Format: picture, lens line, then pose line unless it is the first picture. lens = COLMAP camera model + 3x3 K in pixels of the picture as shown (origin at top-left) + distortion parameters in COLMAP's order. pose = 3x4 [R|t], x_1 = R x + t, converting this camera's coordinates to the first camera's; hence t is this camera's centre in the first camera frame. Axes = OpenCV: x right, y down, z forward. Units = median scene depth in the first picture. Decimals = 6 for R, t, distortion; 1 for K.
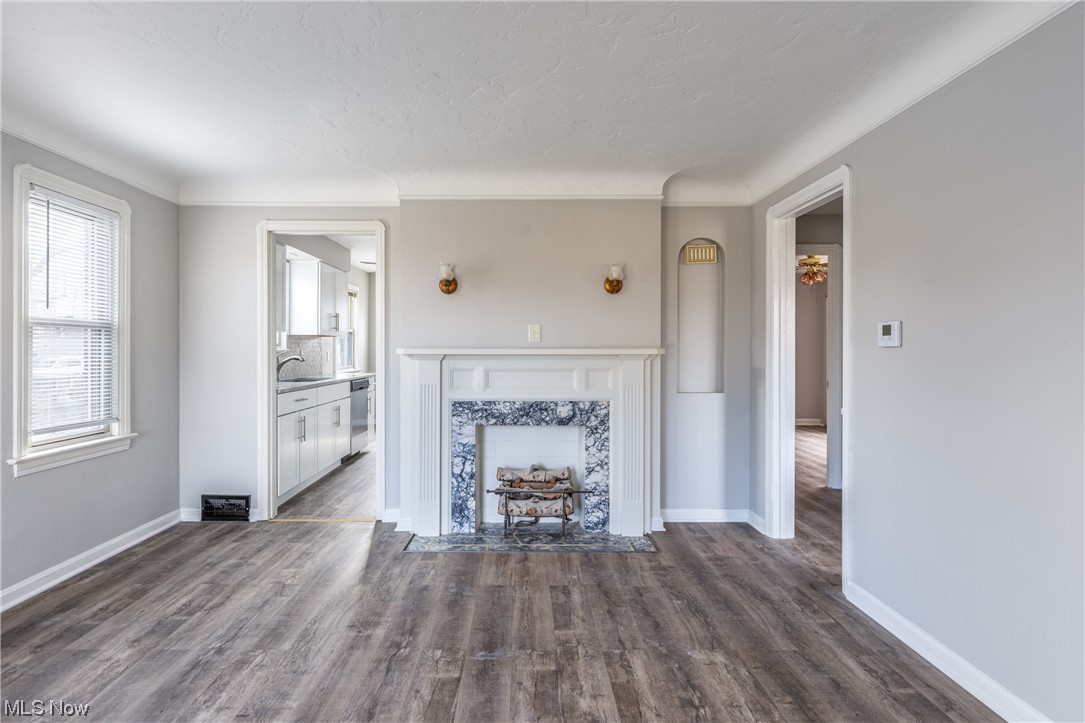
lens RADIAL K [[549.8, 0, 523.9], [0, 549.8, 348.0], [0, 0, 1]] dist [0.000188, -0.000330]
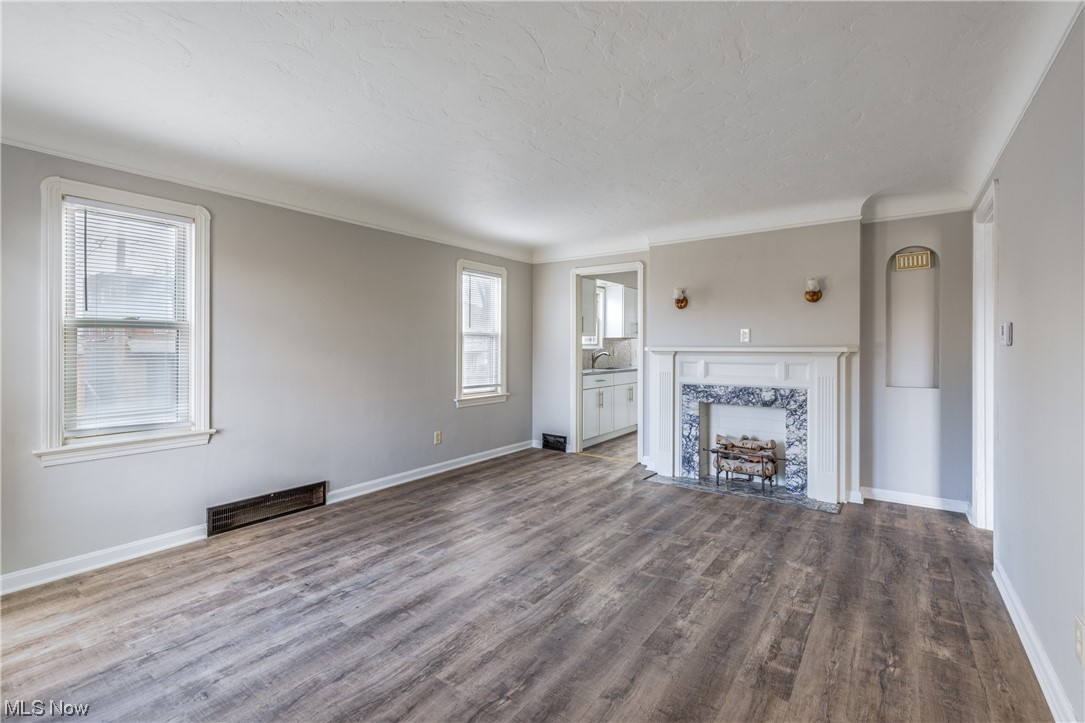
lens RADIAL K [[486.6, 0, 545.6], [0, 486.6, 344.0], [0, 0, 1]] dist [-0.000152, -0.000005]
pose [[0.812594, -0.003768, -0.582818, 0.323486], [-0.000072, 0.999978, -0.006565, 0.001364], [0.582830, 0.005376, 0.812576, -0.236371]]
